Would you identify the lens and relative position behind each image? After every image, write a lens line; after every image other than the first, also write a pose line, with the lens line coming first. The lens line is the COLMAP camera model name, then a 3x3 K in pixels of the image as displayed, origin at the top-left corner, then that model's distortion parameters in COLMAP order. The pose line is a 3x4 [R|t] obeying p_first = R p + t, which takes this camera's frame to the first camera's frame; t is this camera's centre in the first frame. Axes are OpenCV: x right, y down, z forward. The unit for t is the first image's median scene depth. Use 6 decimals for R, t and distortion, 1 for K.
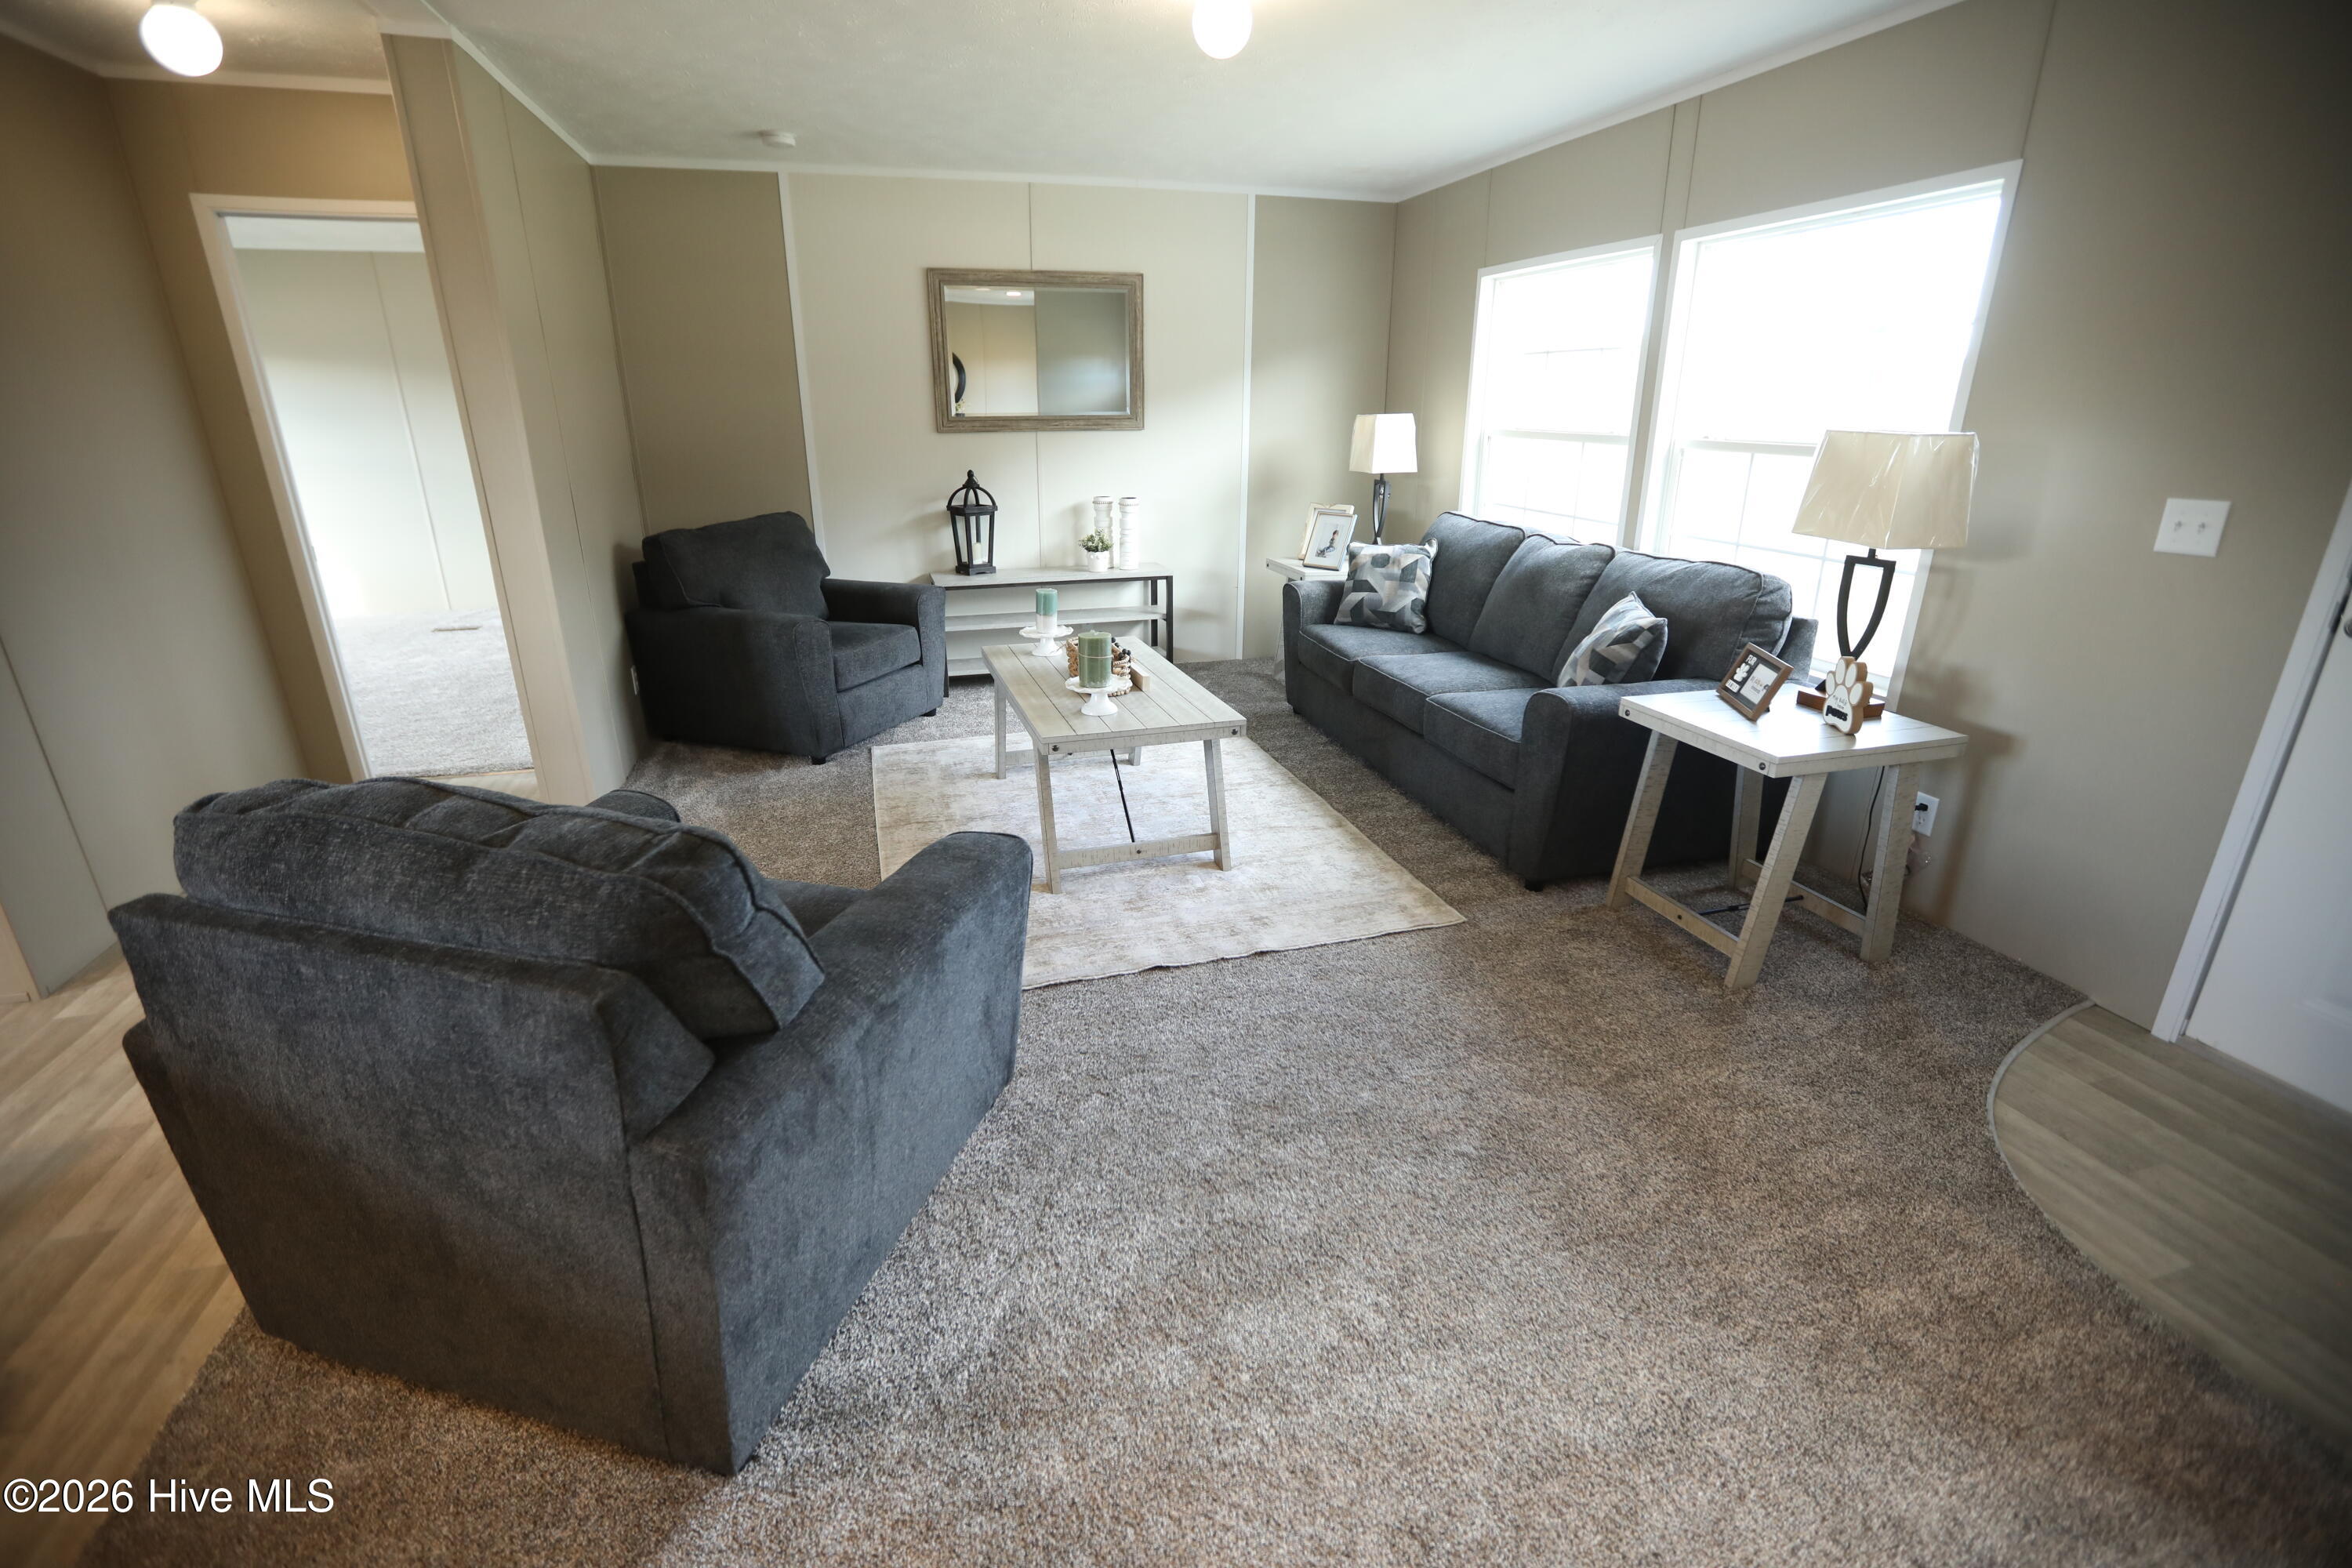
lens RADIAL K [[1064.2, 0, 1176.0], [0, 1064.2, 784.0], [0, 0, 1]] dist [-0.035185, 0.008740]
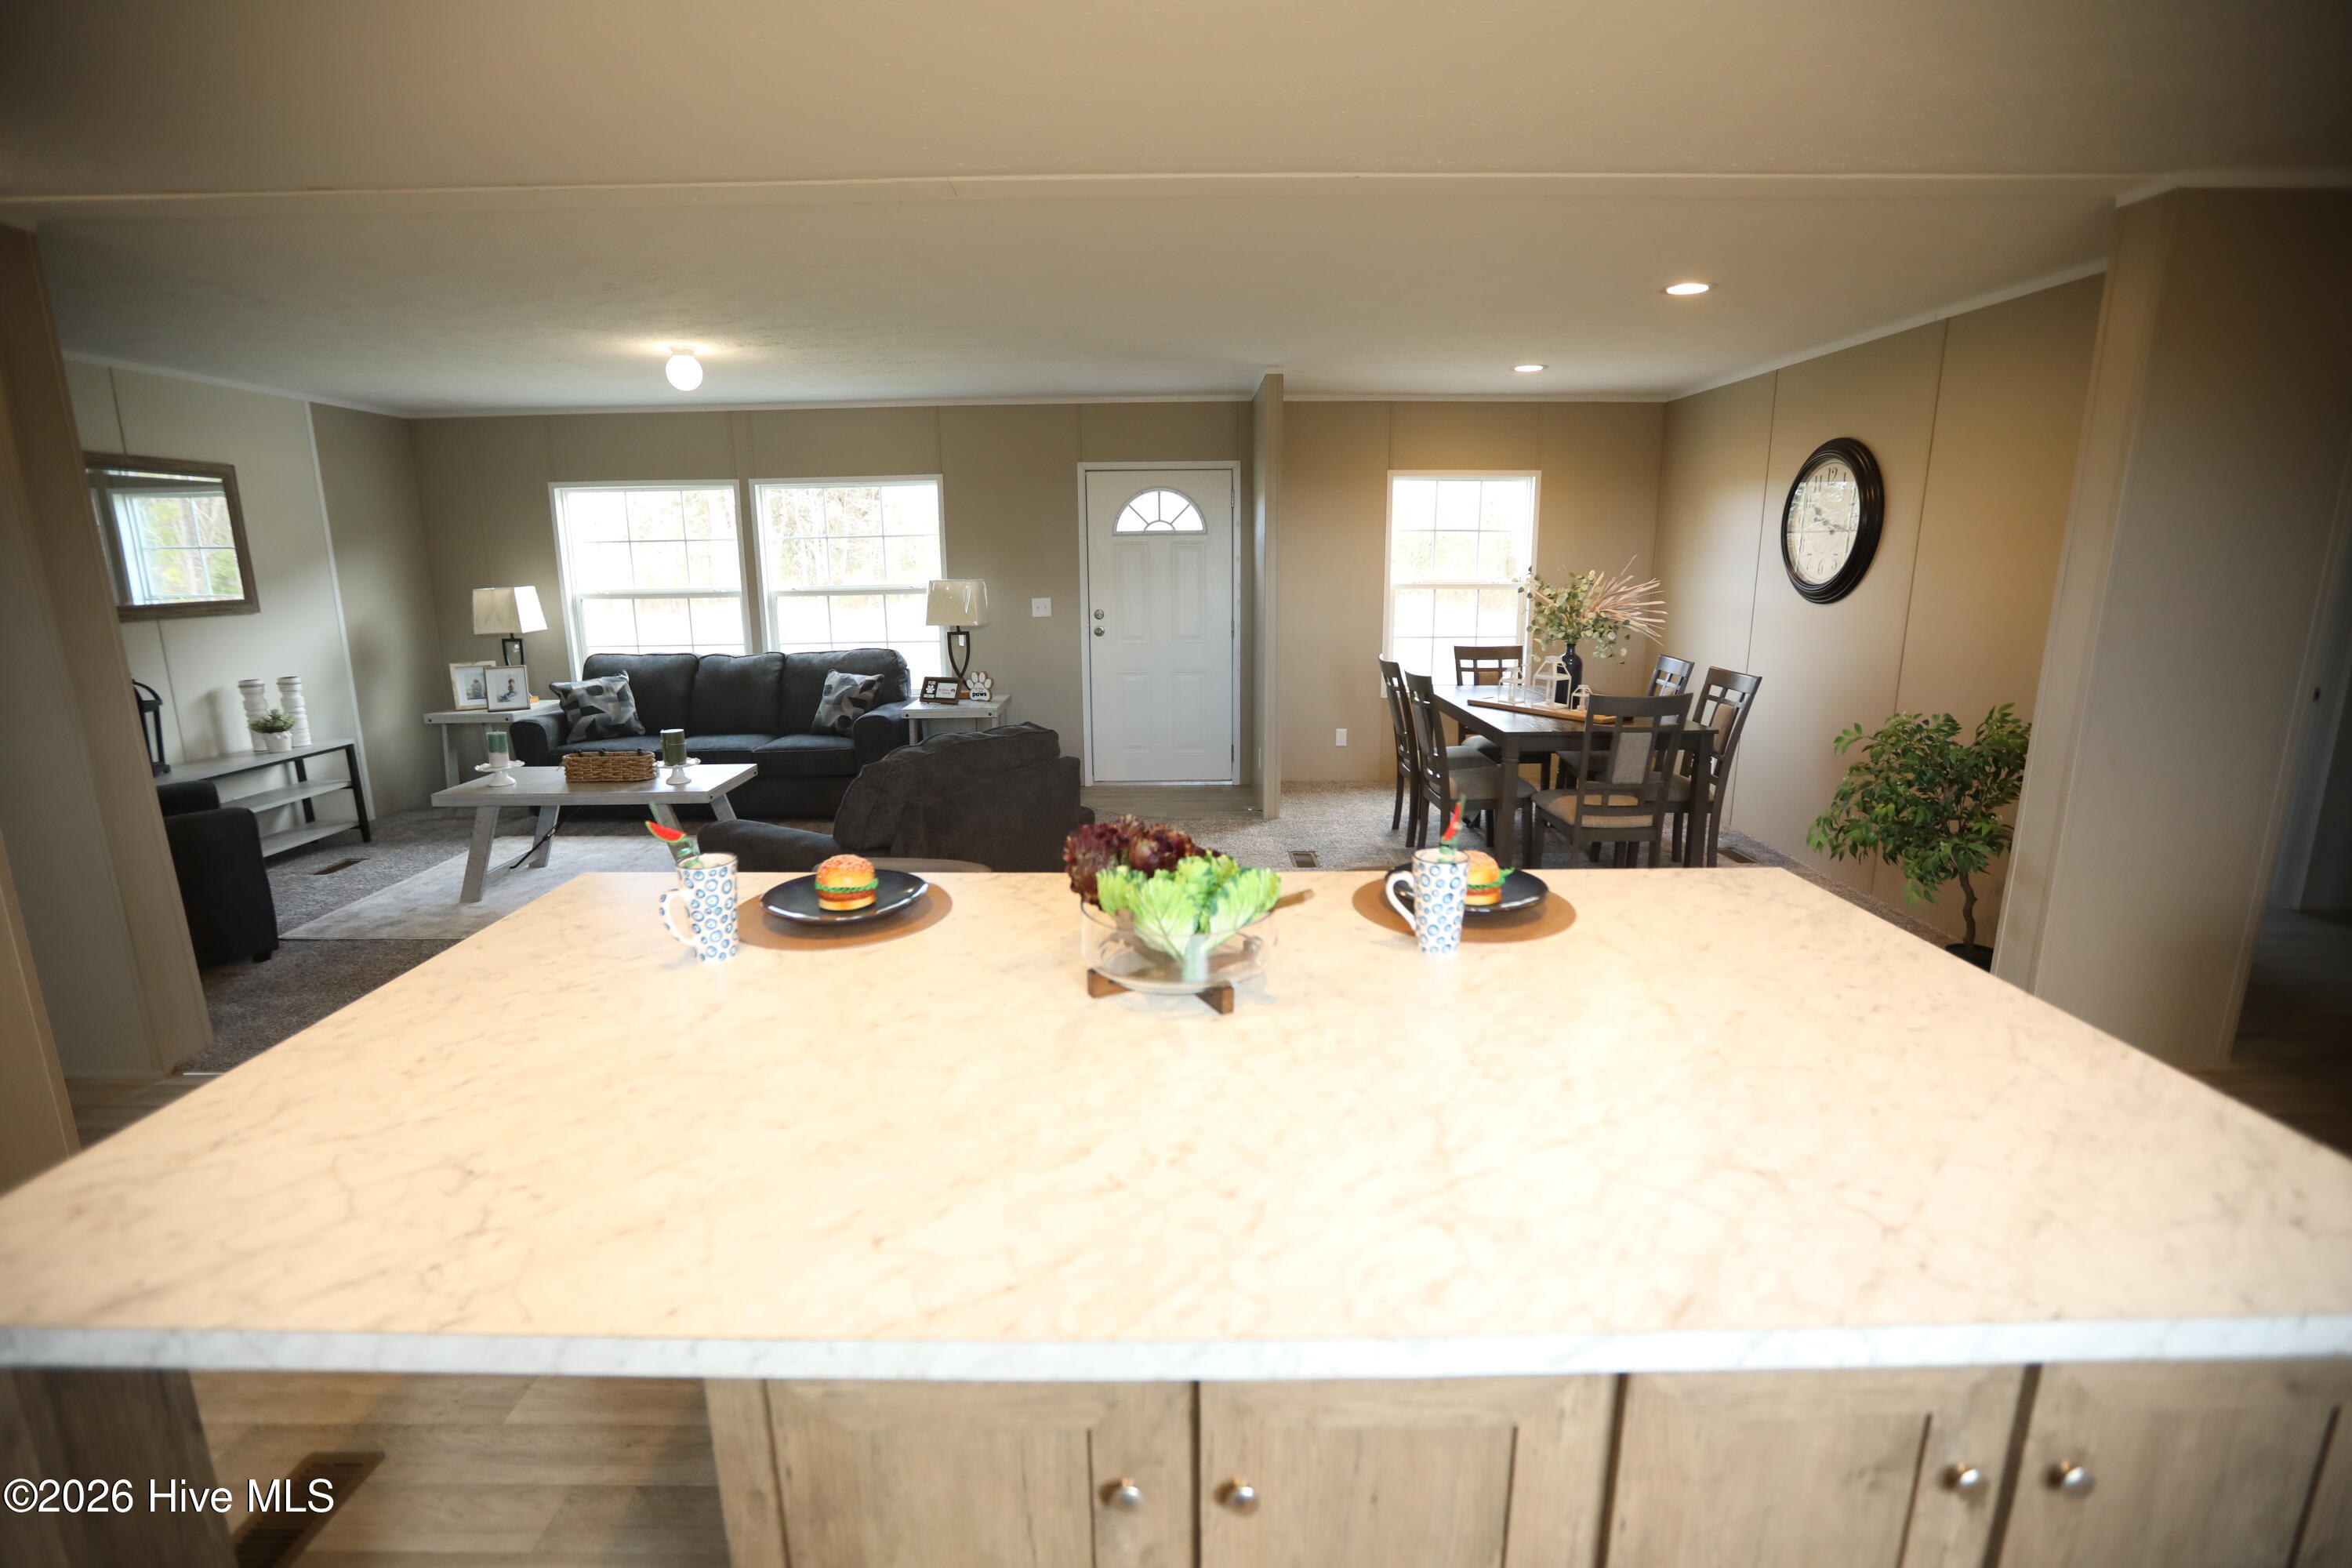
lens RADIAL K [[1092.5, 0, 1176.0], [0, 1092.5, 784.0], [0, 0, 1]] dist [-0.030095, 0.000706]
pose [[0.266677, -0.198117, 0.943204, -0.928063], [0.340456, 0.934915, 0.100117, 0.014260], [-0.901650, 0.294420, 0.316770, -0.066773]]
